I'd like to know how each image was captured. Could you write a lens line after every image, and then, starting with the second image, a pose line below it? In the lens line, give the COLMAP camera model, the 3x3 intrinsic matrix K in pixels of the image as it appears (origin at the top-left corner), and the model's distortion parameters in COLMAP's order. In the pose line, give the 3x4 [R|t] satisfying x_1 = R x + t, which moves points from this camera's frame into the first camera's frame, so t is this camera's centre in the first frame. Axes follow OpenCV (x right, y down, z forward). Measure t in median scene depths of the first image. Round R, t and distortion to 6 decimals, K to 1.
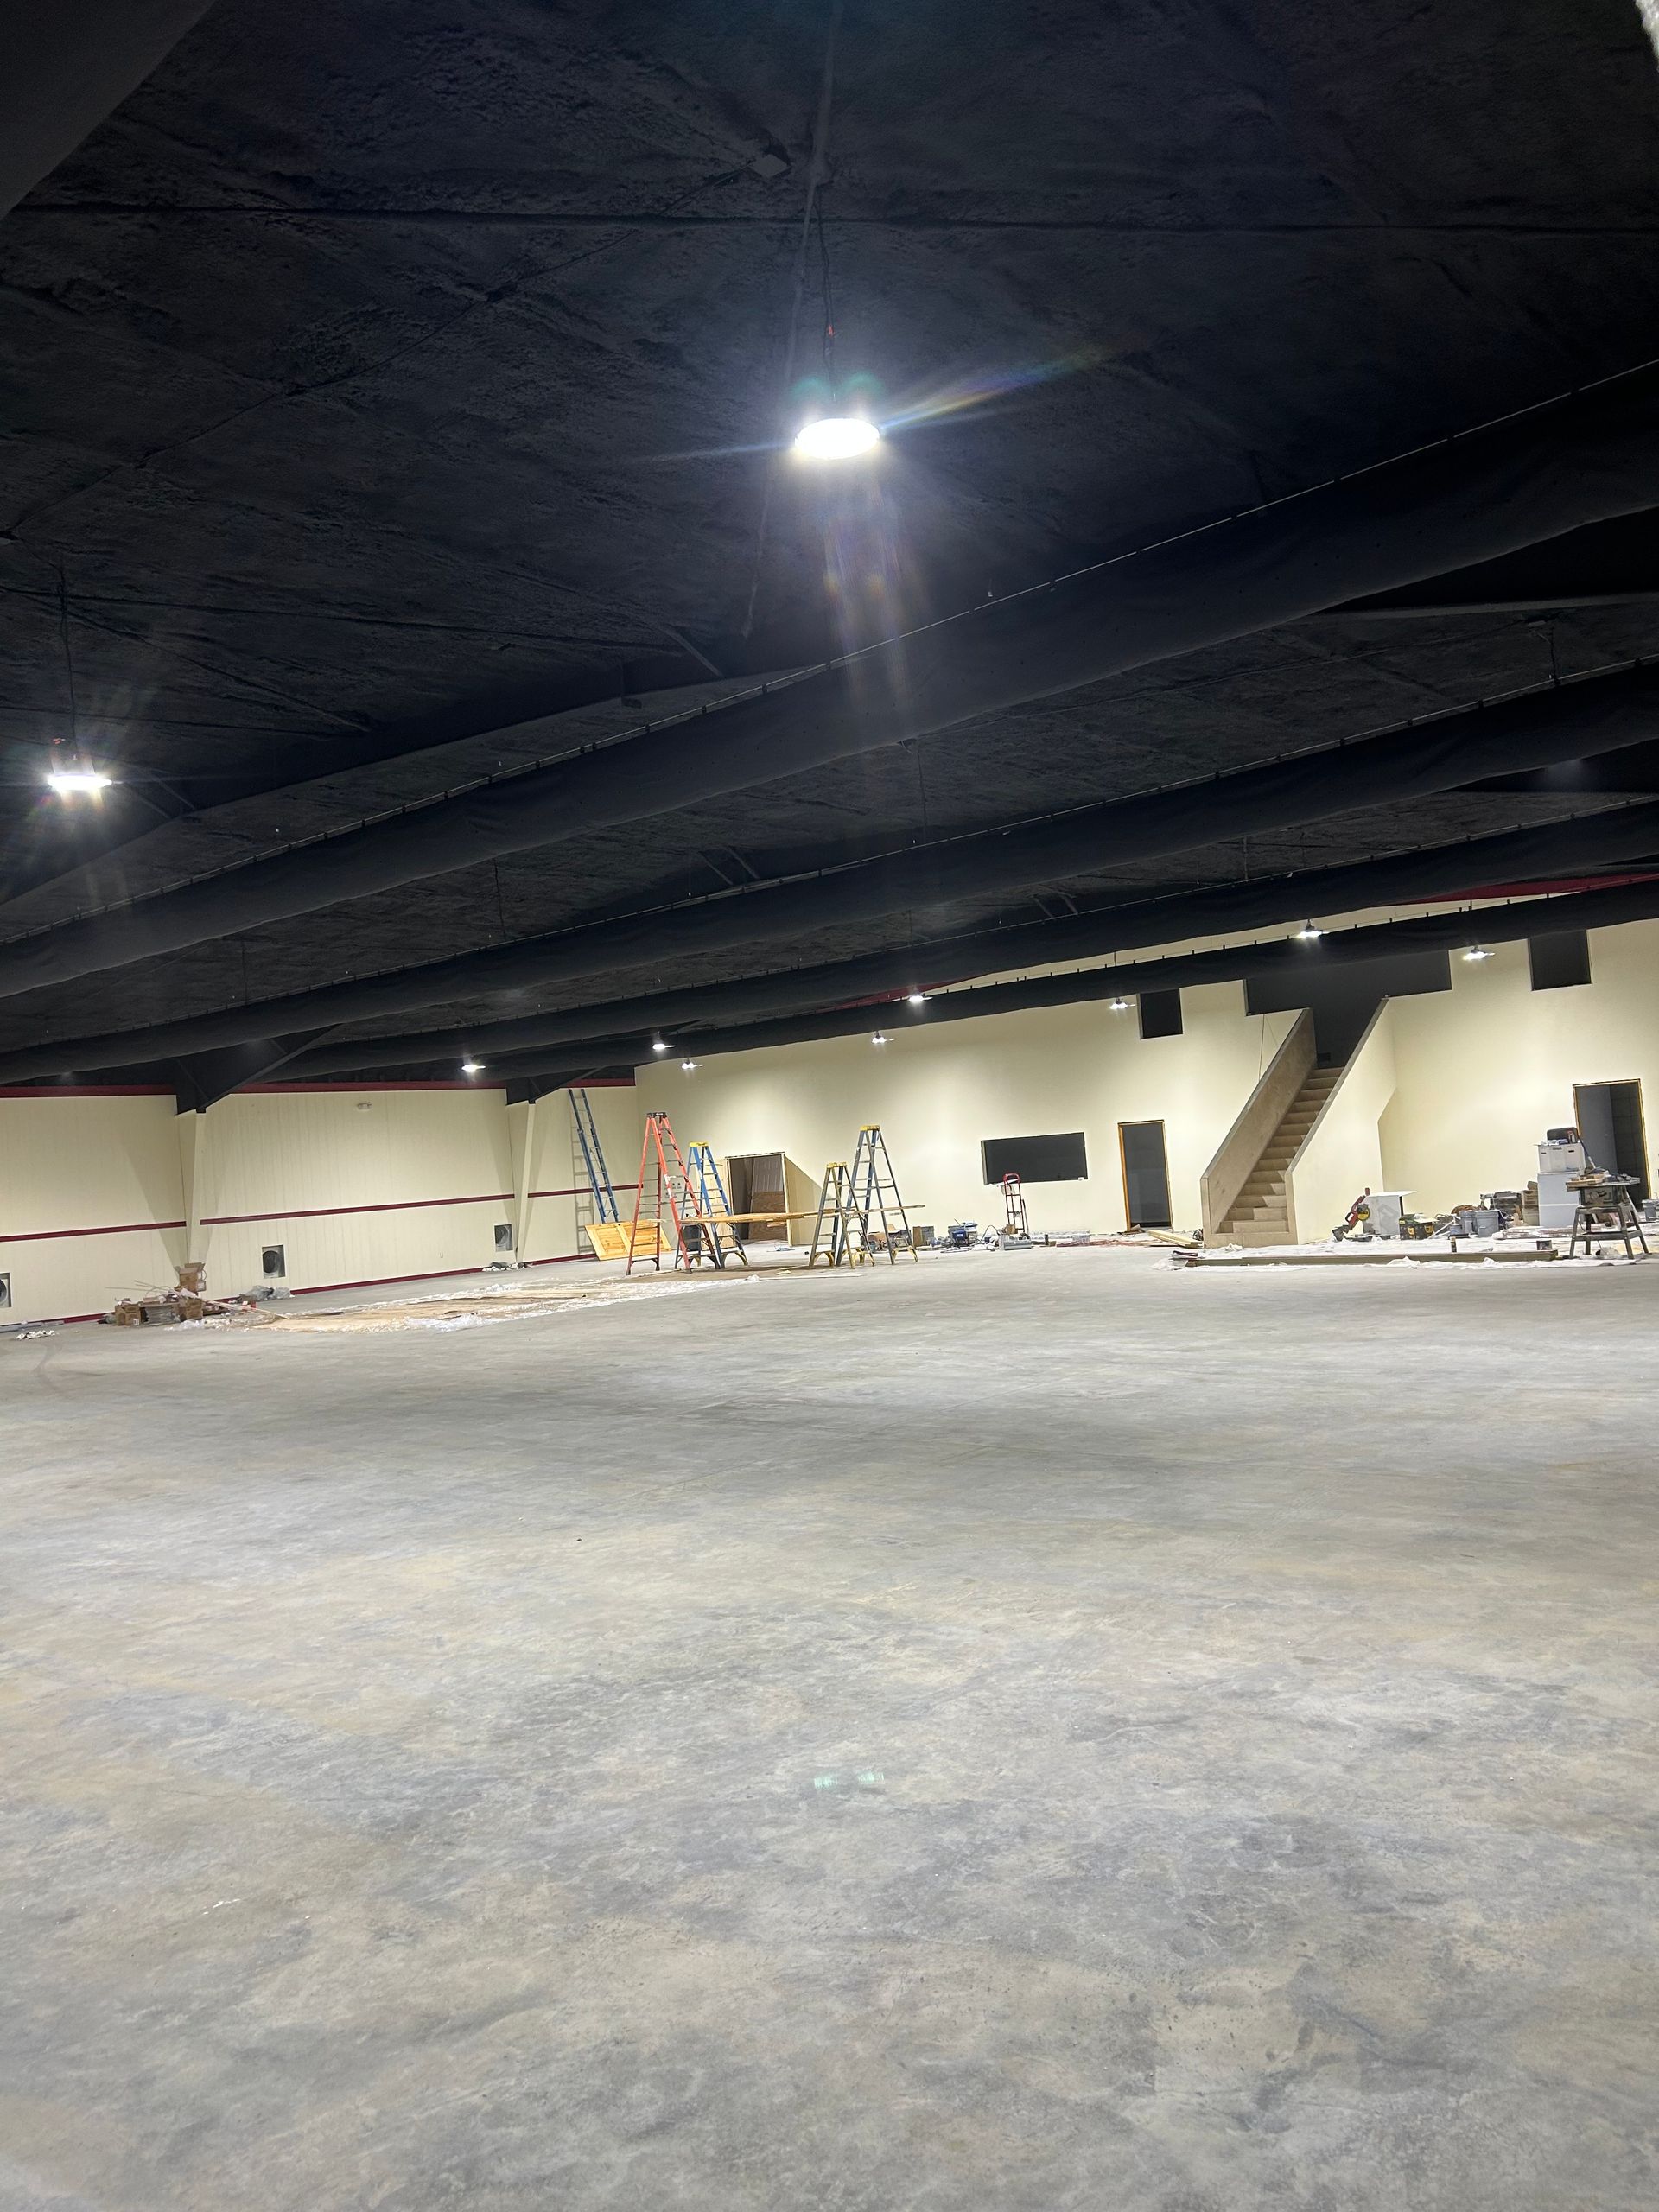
lens RADIAL K [[1630.9, 0, 827.2], [0, 1630.9, 1112.8], [0, 0, 1]] dist [0.033142, -0.044449]
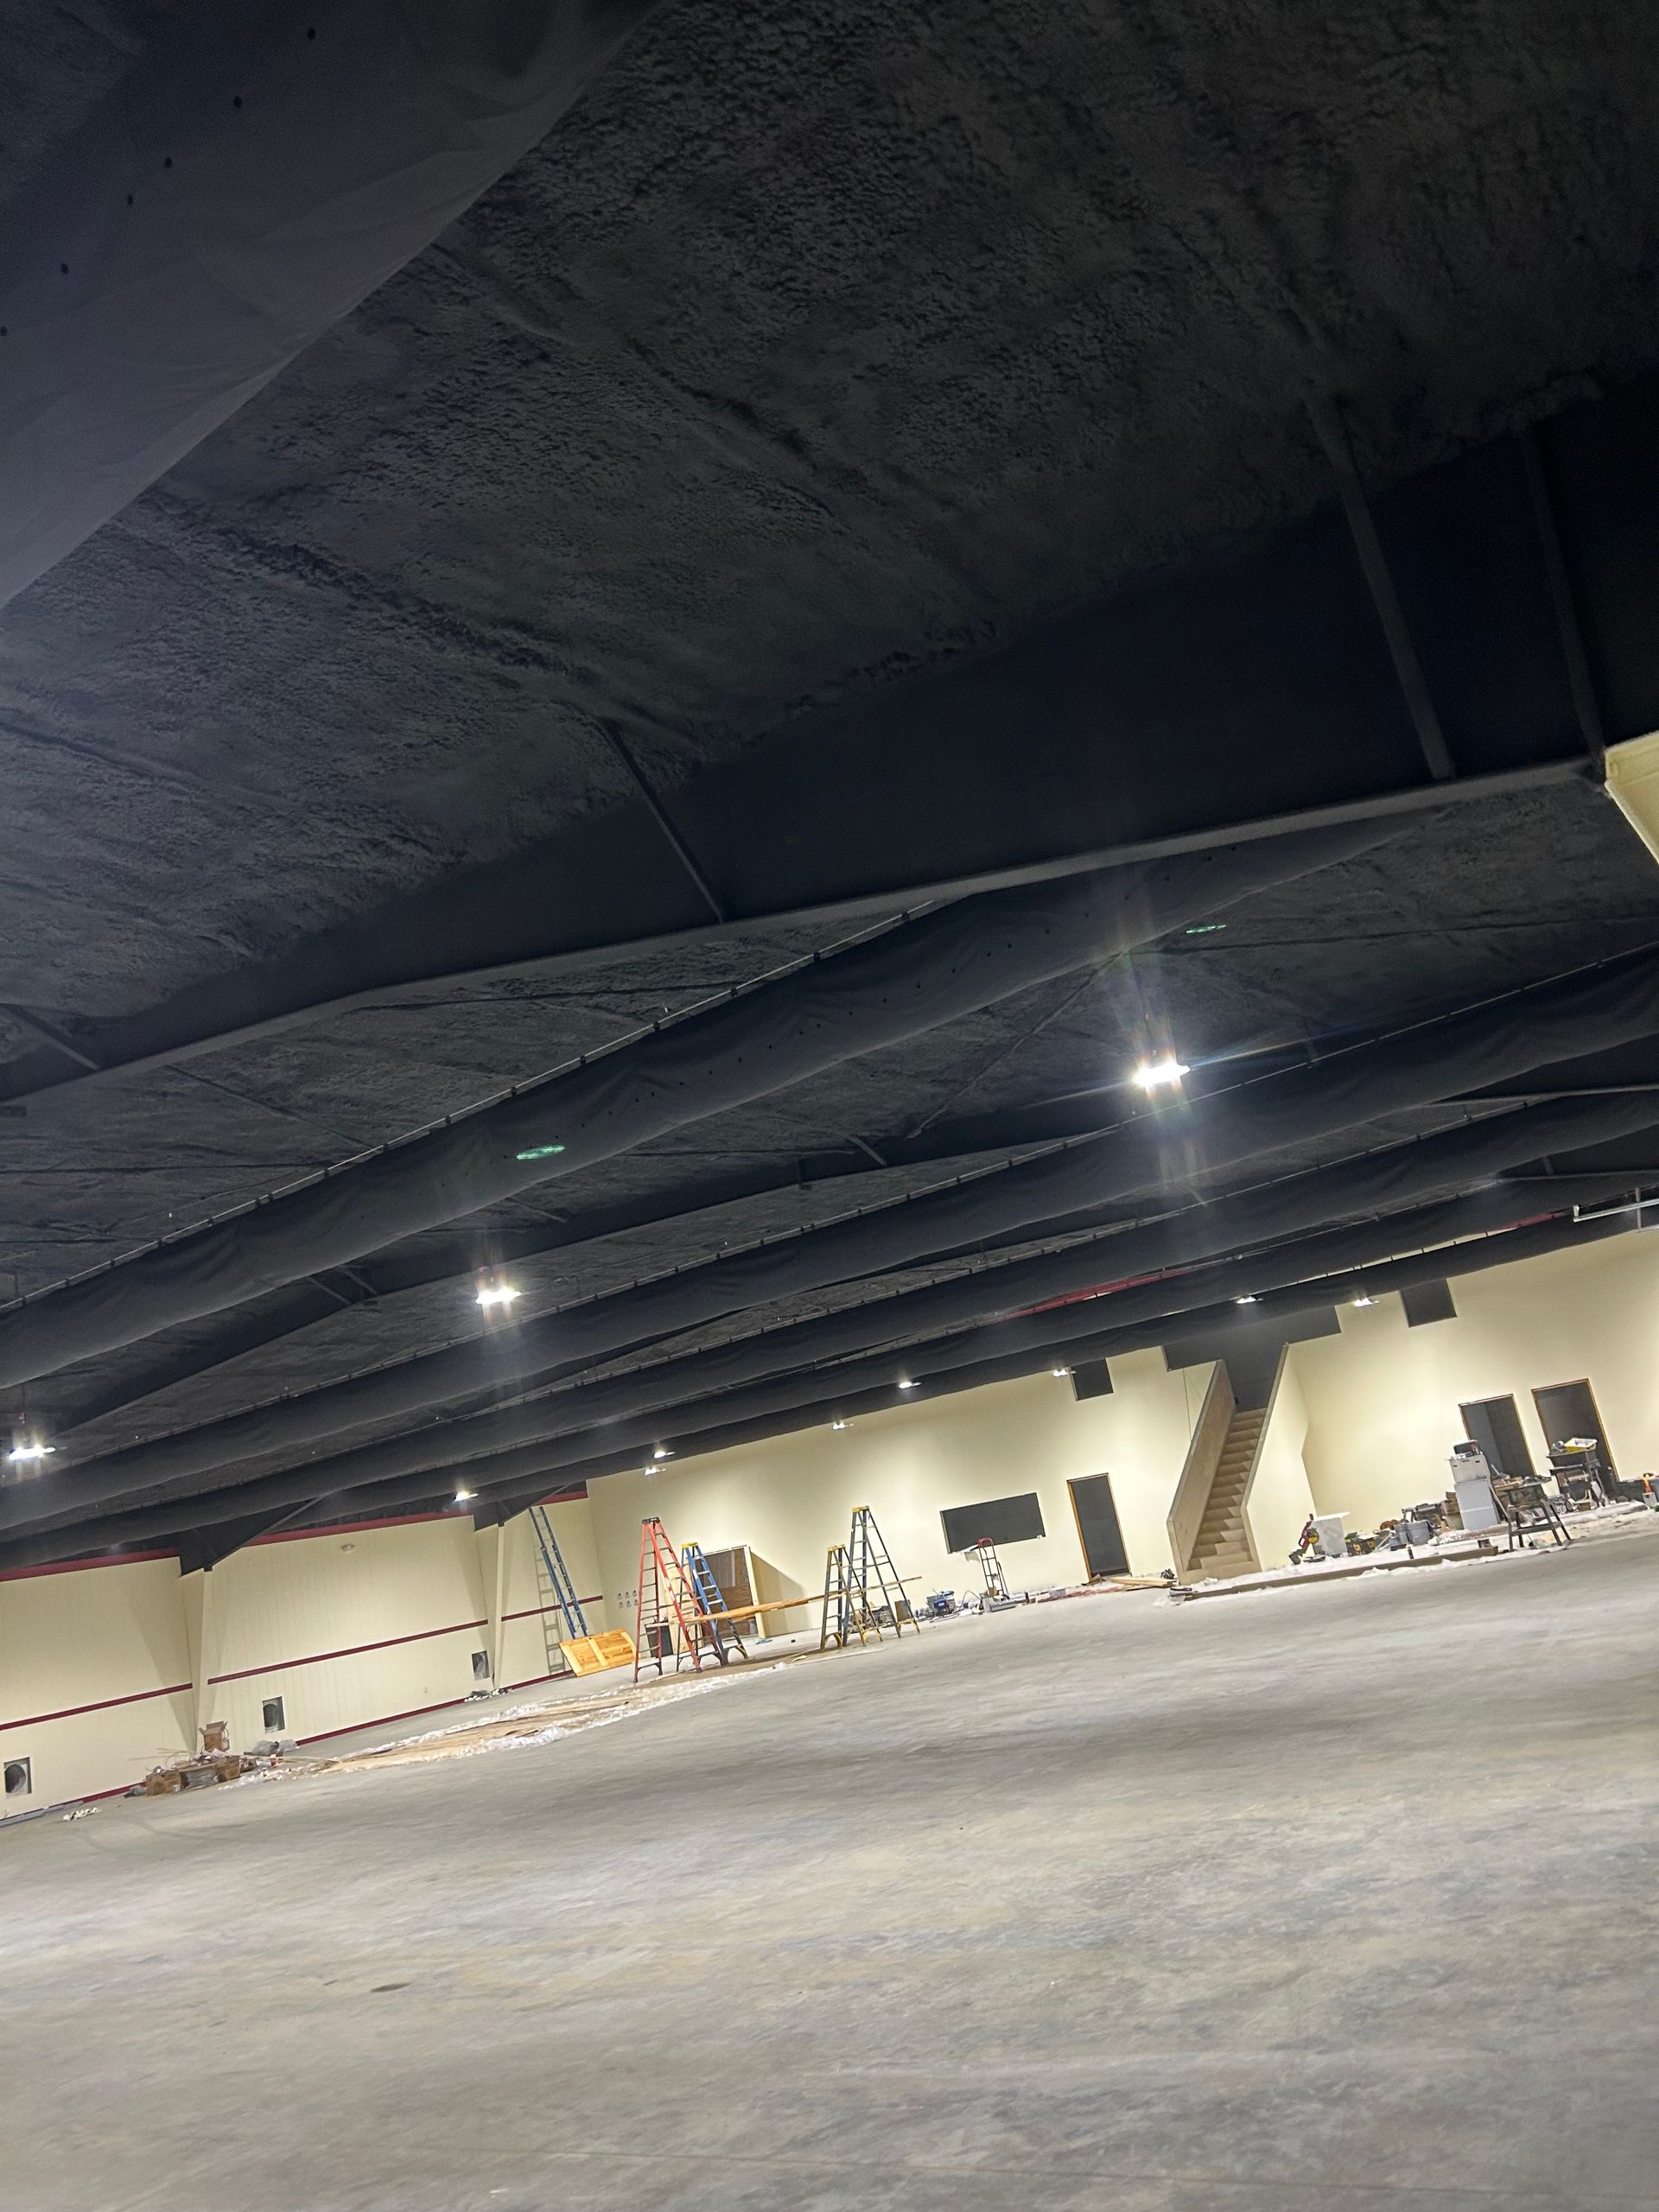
lens RADIAL K [[1630.9, 0, 829.9], [0, 1630.9, 1105.5], [0, 0, 1]] dist [0.033142, -0.044449]
pose [[0.988351, -0.081894, 0.128281, -0.109000], [0.109844, 0.967253, -0.228815, -0.004458], [-0.105341, 0.240240, 0.964981, -0.119646]]
